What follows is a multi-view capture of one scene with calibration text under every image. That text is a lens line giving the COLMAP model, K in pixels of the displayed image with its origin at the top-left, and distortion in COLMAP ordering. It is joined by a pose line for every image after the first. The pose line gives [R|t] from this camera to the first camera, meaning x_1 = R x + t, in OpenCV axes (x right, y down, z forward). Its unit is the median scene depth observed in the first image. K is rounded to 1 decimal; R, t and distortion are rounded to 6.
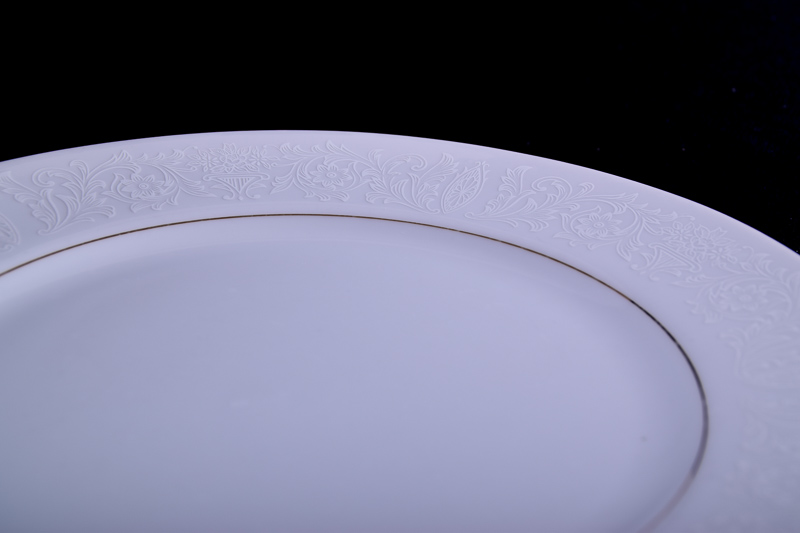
lens RADIAL K [[1662.1, 0, 400.5], [0, 1662.1, 266.5], [0, 0, 1]] dist [-0.032559, 0.000000]
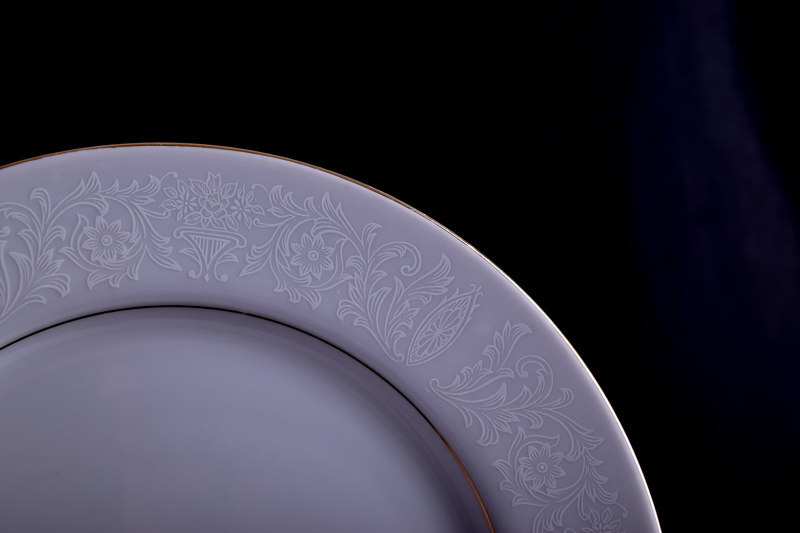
lens RADIAL K [[1662.1, 0, 399.4], [0, 1662.1, 266.3], [0, 0, 1]] dist [-0.032559, 0.000000]
pose [[0.957186, 0.285457, 0.048064, -0.038884], [-0.173801, 0.433938, 0.884020, -0.880076], [0.231493, -0.854525, 0.464972, 0.593023]]
